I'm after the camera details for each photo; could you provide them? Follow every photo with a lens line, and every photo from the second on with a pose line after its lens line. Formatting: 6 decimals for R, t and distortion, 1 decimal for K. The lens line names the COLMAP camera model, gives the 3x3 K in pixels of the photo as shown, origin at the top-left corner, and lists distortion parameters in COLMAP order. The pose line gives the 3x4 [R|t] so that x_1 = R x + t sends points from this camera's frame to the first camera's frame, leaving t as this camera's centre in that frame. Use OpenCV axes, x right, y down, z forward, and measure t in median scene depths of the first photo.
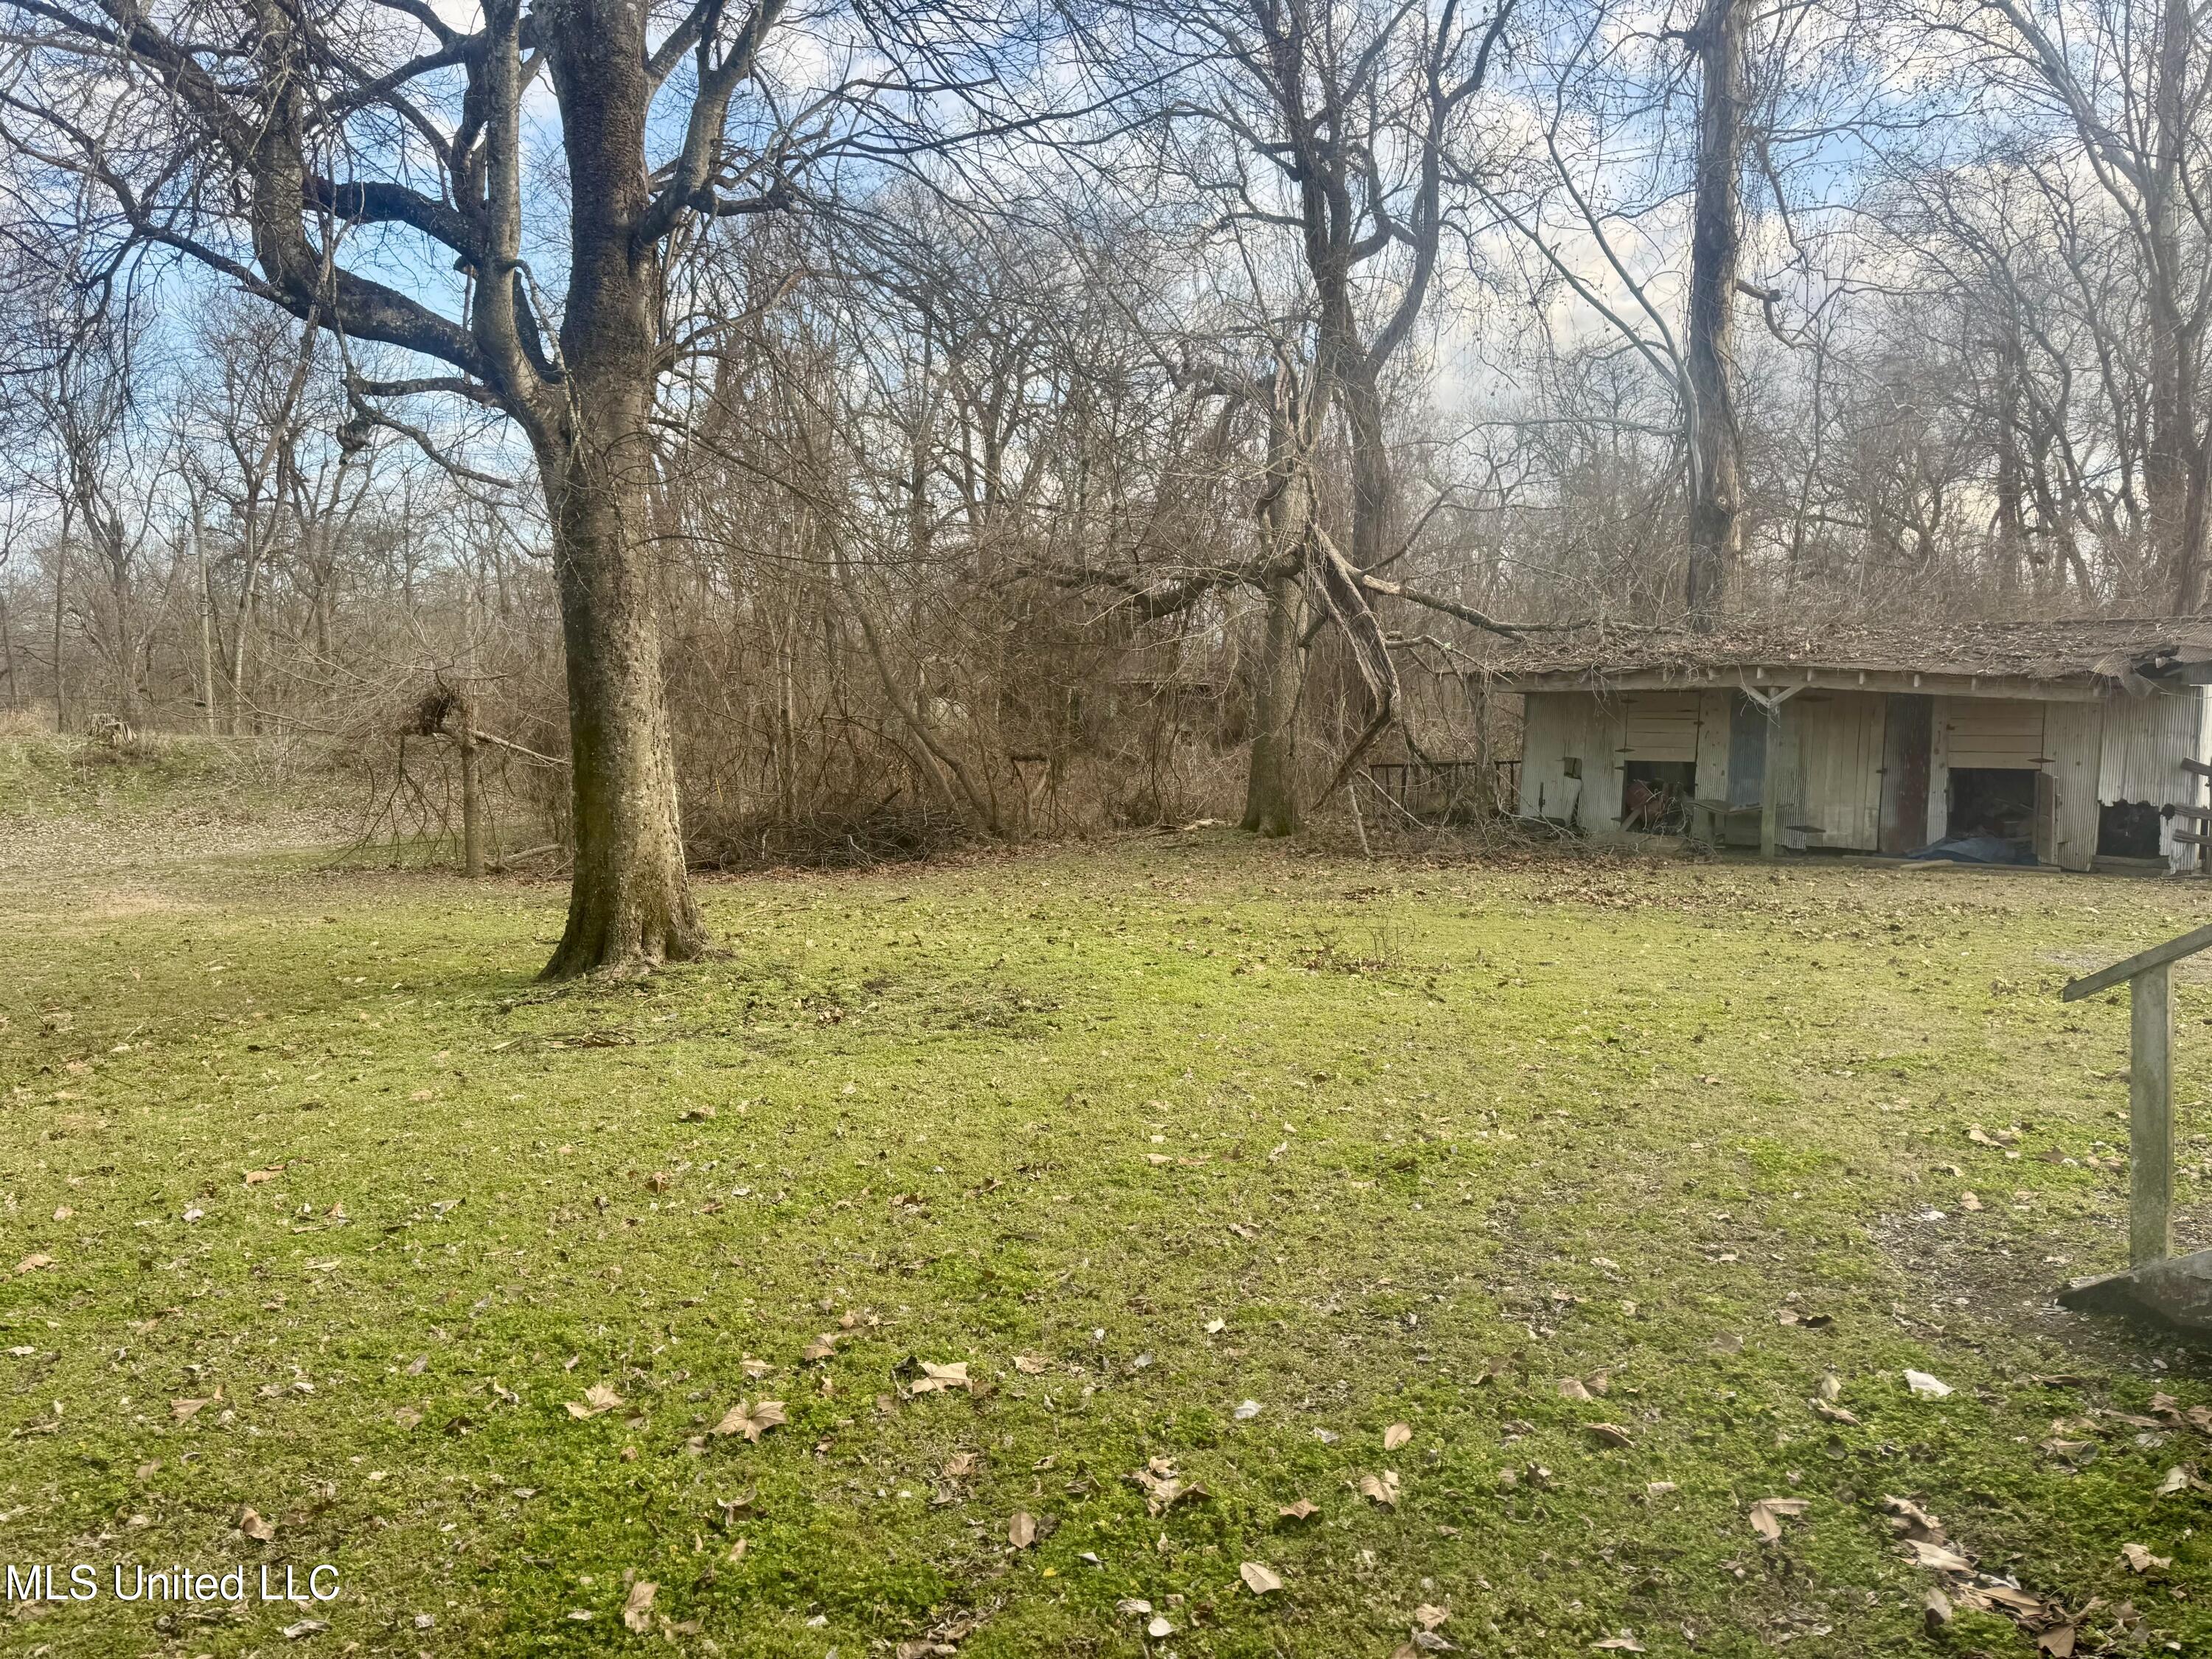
lens RADIAL K [[1536.6, 0, 1106.0], [0, 1536.6, 829.5], [0, 0, 1]] dist [0.006637, 0.003592]
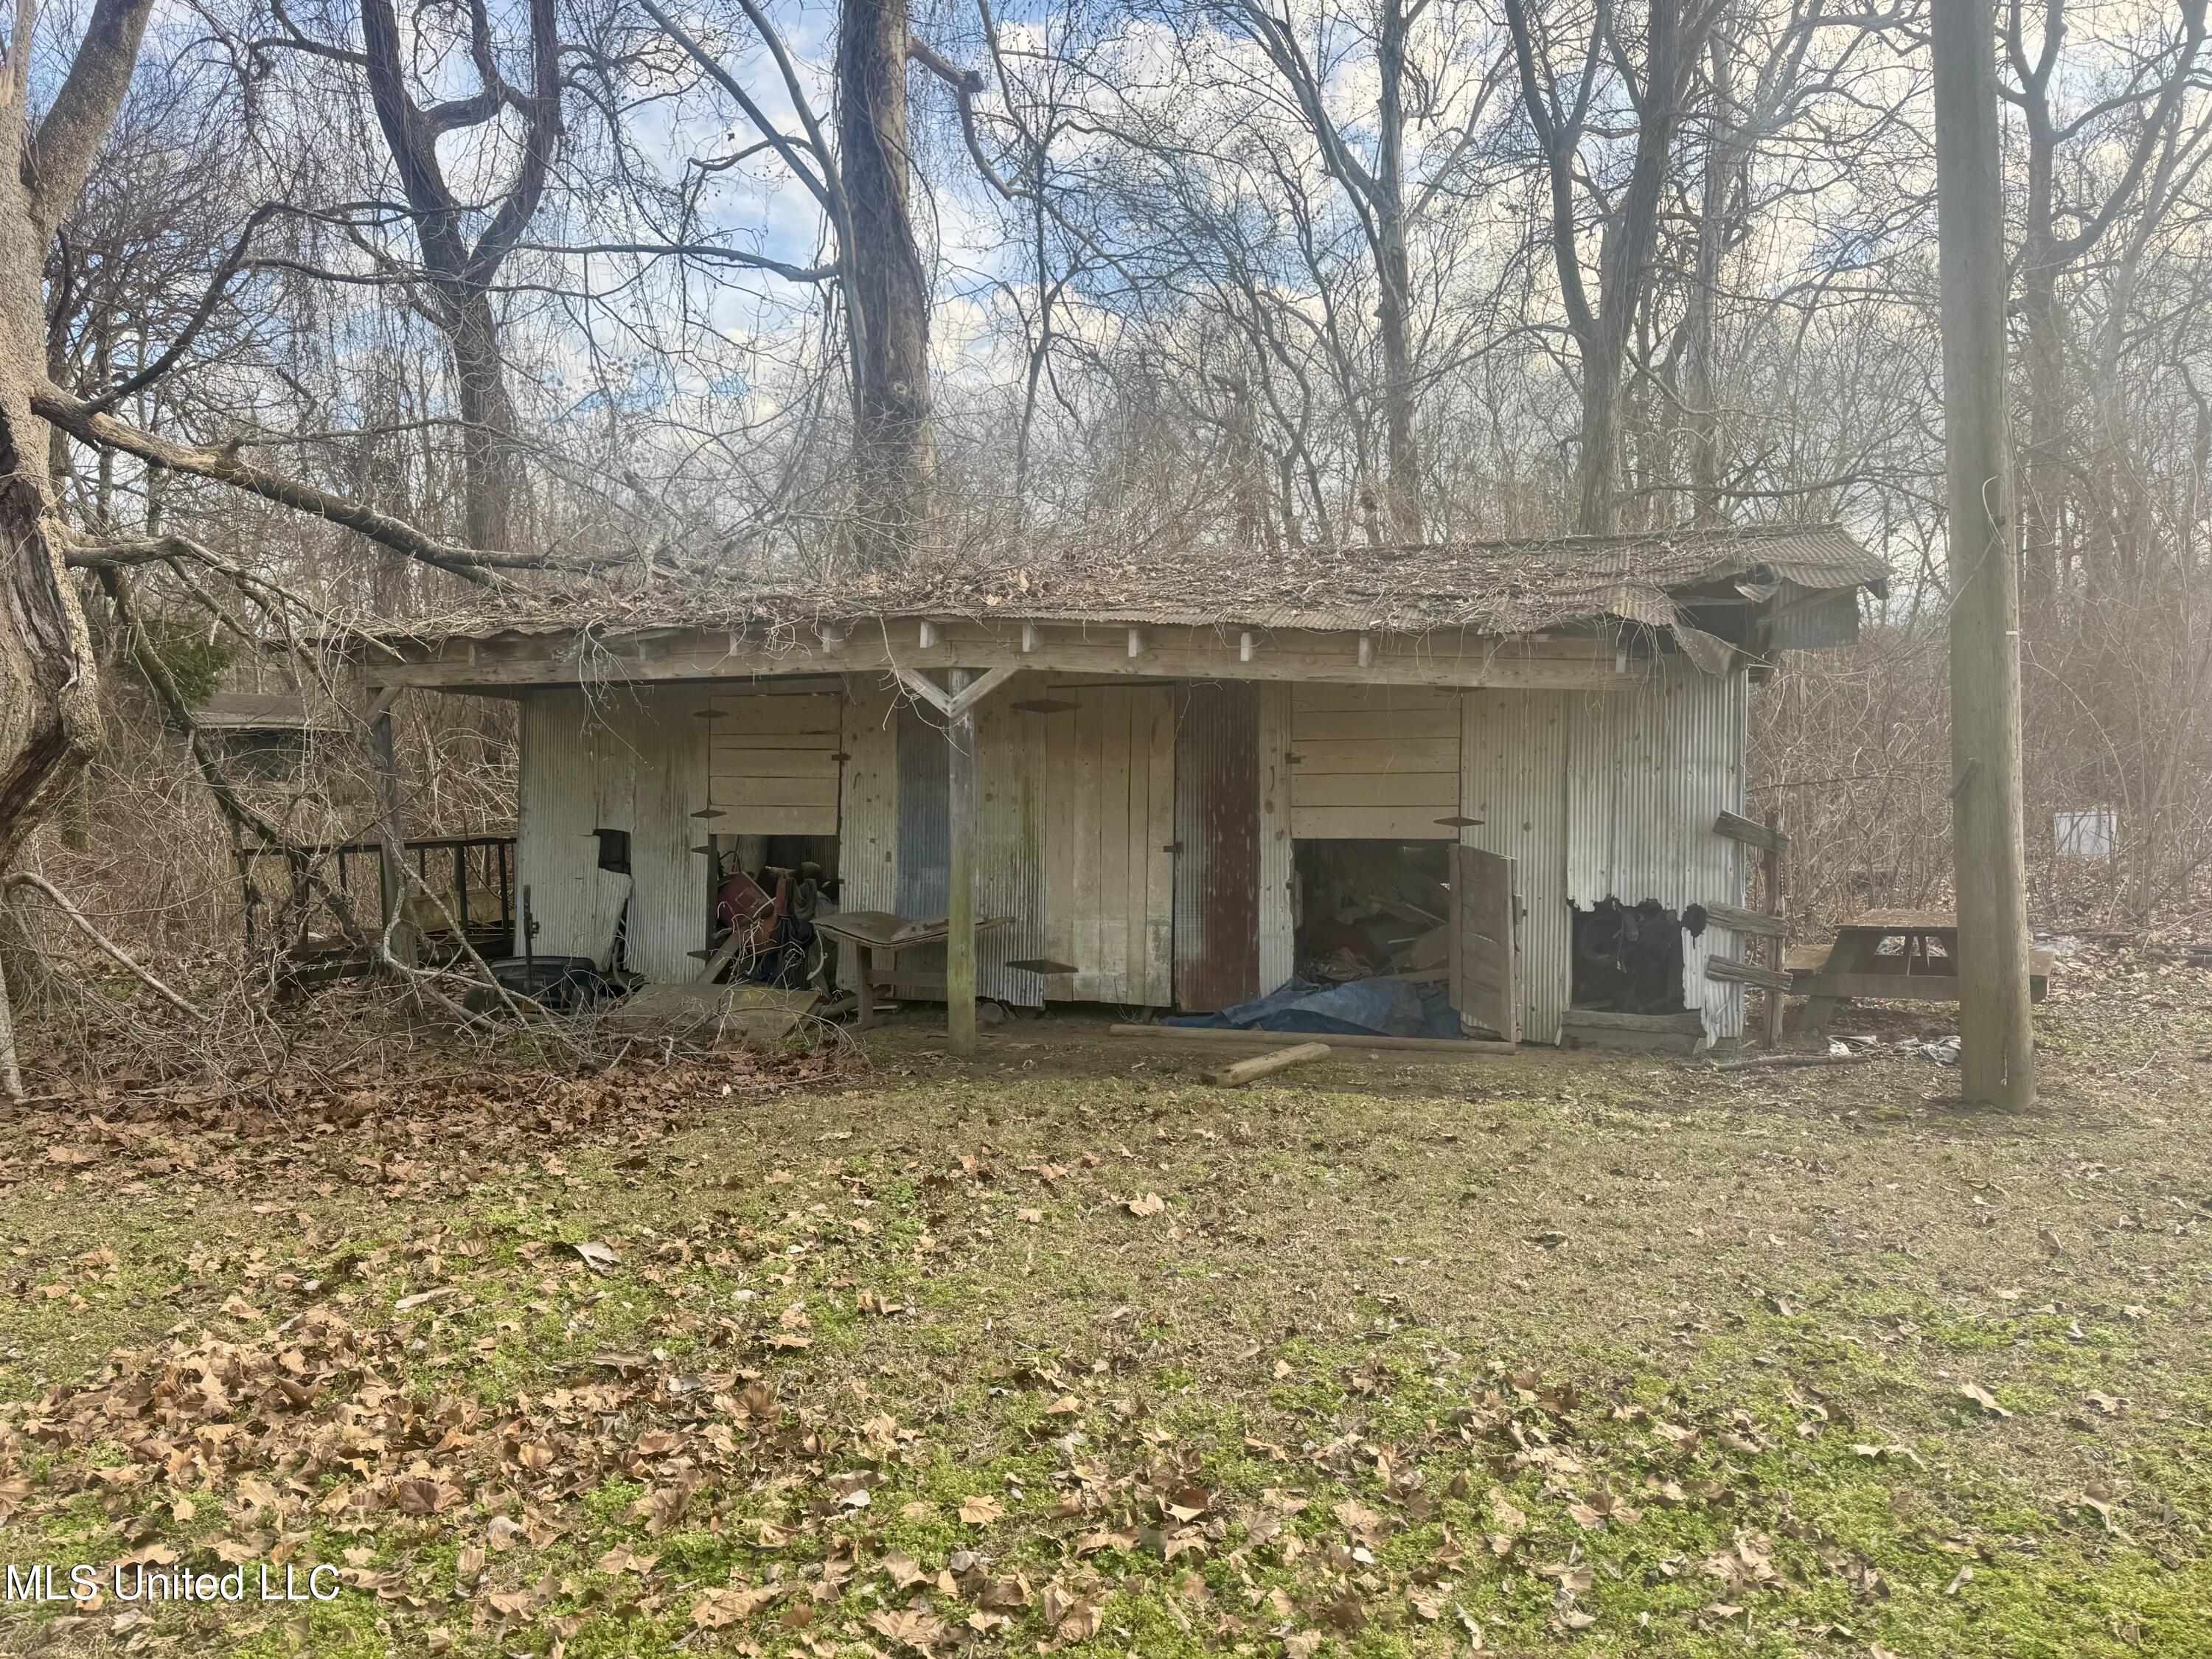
lens RADIAL K [[1536.6, 0, 1106.0], [0, 1536.6, 829.5], [0, 0, 1]] dist [0.006637, 0.003592]
pose [[0.900750, -0.021054, 0.433828, 0.278431], [0.039679, 0.998637, -0.033919, -0.028819], [-0.432523, 0.047766, 0.900357, 0.582040]]
